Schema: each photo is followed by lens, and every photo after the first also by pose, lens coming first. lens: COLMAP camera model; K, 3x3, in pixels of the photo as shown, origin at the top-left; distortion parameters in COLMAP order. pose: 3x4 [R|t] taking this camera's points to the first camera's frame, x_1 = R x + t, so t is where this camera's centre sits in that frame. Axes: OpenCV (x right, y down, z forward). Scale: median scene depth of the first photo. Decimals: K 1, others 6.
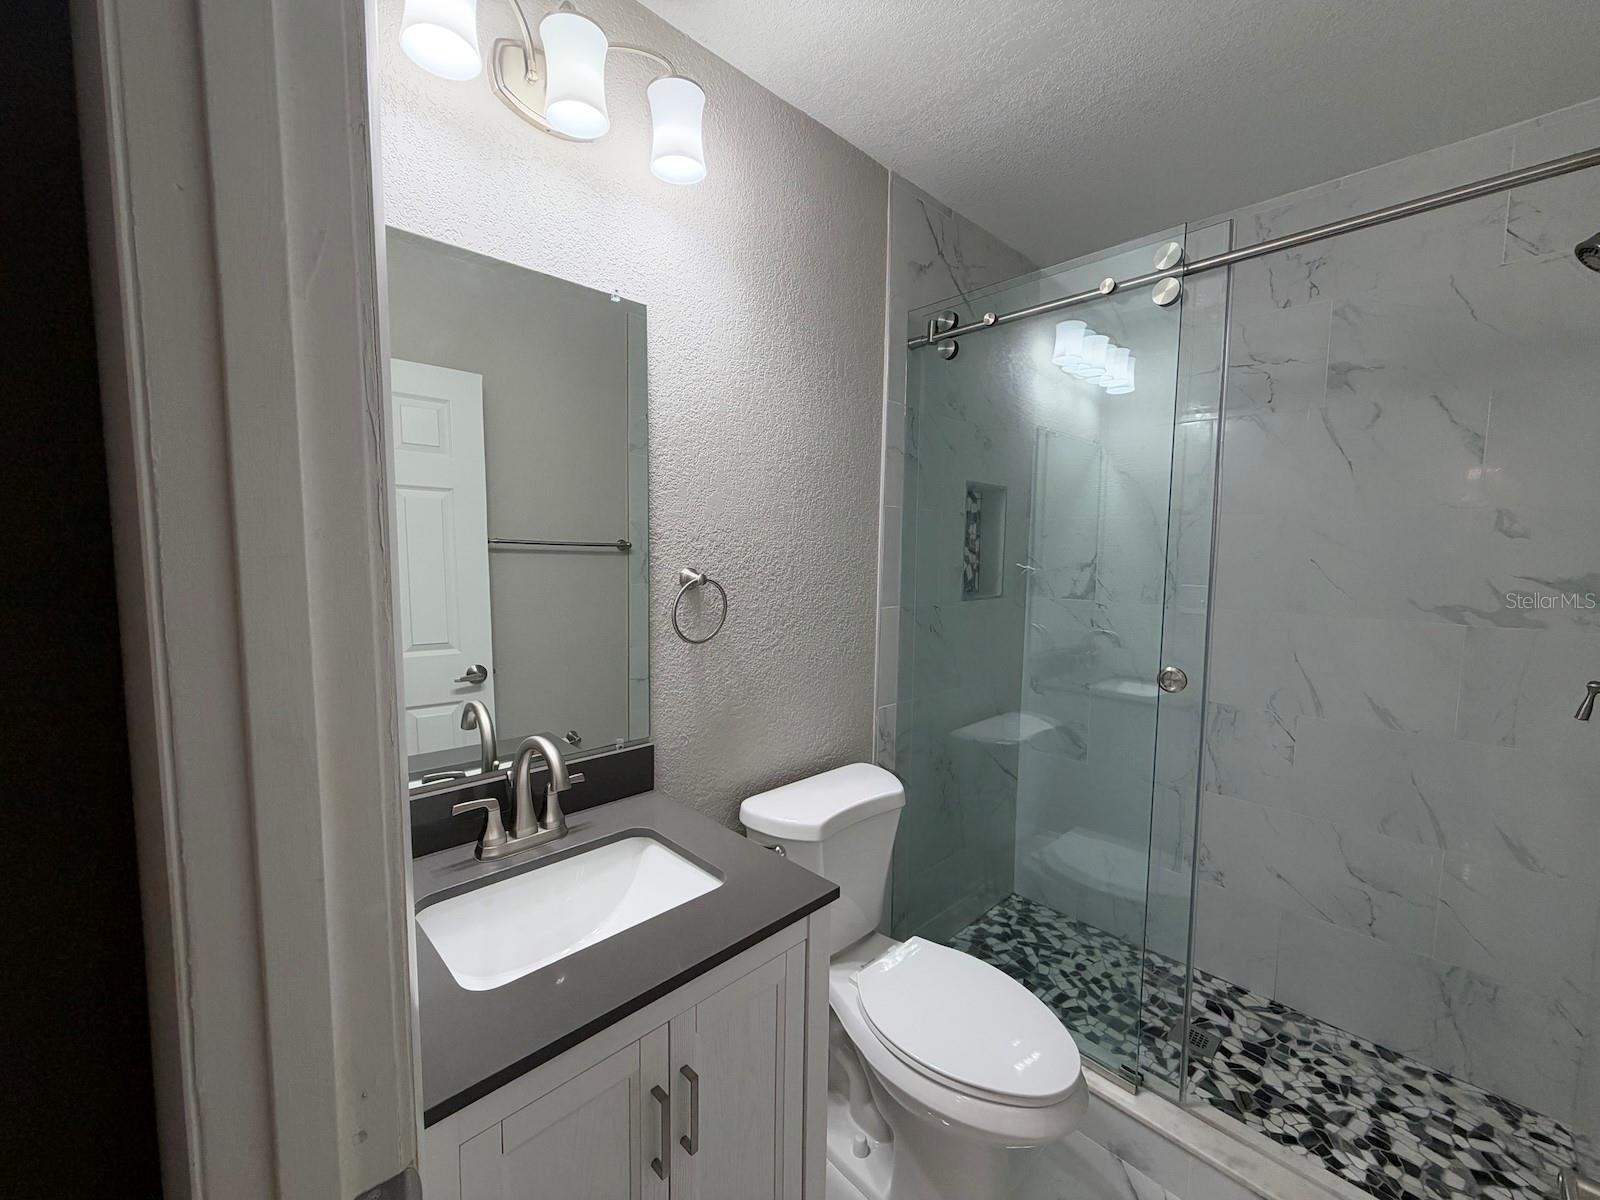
lens RADIAL K [[639.9, 0, 797.0], [0, 639.9, 599.6], [0, 0, 1]] dist [0.000934, -0.000092]
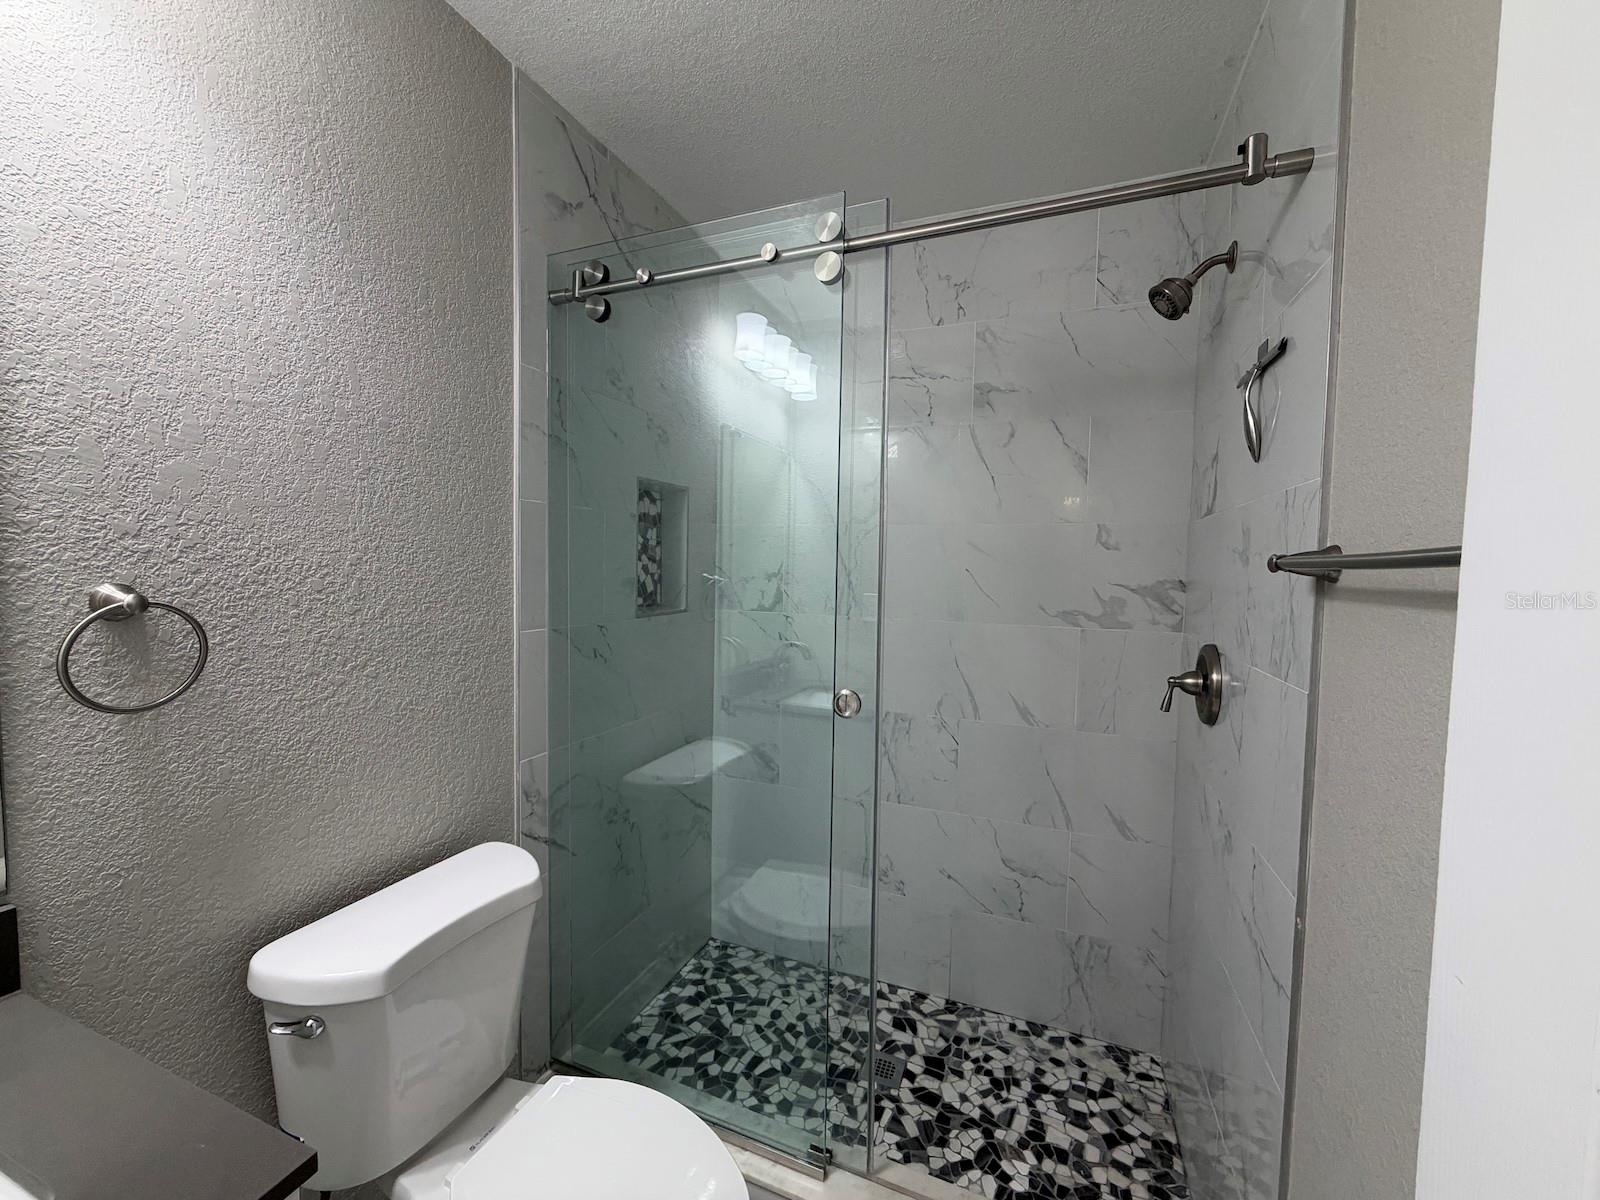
lens RADIAL K [[639.9, 0, 799.8], [0, 639.9, 598.4], [0, 0, 1]] dist [0.000934, -0.000092]
pose [[0.910082, -0.019015, 0.413991, 0.133355], [0.025945, 0.999601, -0.011123, -0.011284], [-0.413615, 0.020864, 0.910213, 0.176515]]
